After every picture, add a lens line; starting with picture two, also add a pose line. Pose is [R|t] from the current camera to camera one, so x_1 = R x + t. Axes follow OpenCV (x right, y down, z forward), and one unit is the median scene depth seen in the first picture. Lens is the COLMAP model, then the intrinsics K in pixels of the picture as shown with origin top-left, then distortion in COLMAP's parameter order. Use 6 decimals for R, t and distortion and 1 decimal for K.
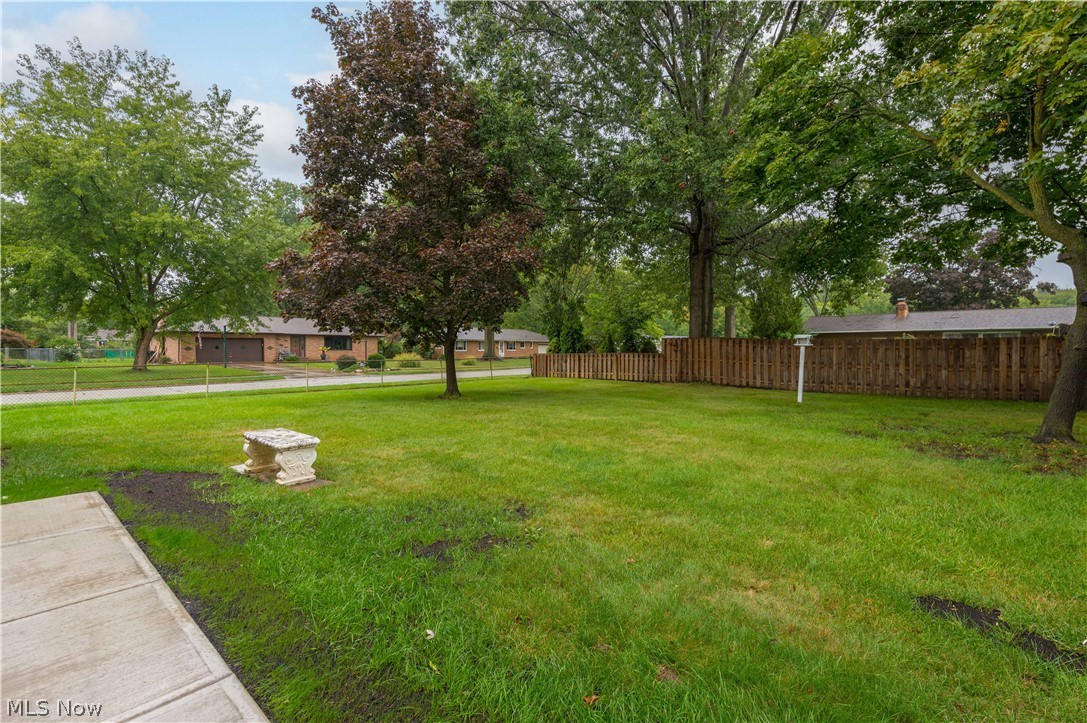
lens RADIAL K [[492.5, 0, 546.2], [0, 492.5, 362.4], [0, 0, 1]] dist [-0.001349, -0.000720]
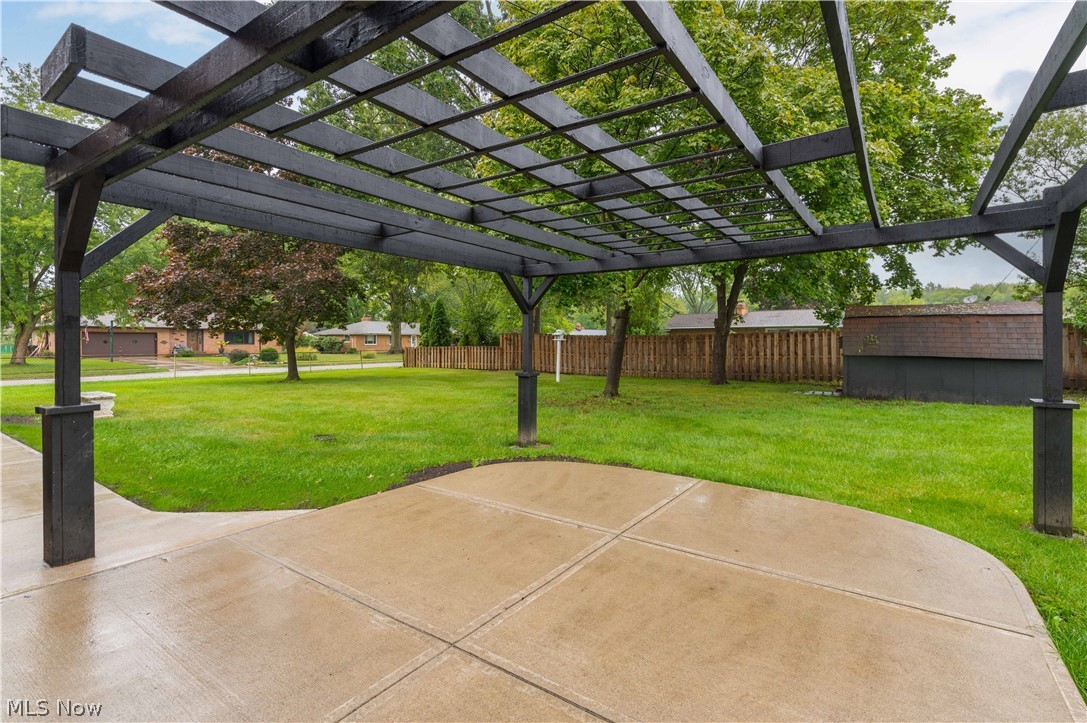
lens RADIAL K [[492.5, 0, 535.1], [0, 492.5, 343.9], [0, 0, 1]] dist [-0.001349, -0.000720]
pose [[0.993371, -0.002287, 0.114929, 0.141932], [0.005068, 0.999701, -0.023906, 0.003940], [-0.114840, 0.024330, 0.993086, -0.159914]]
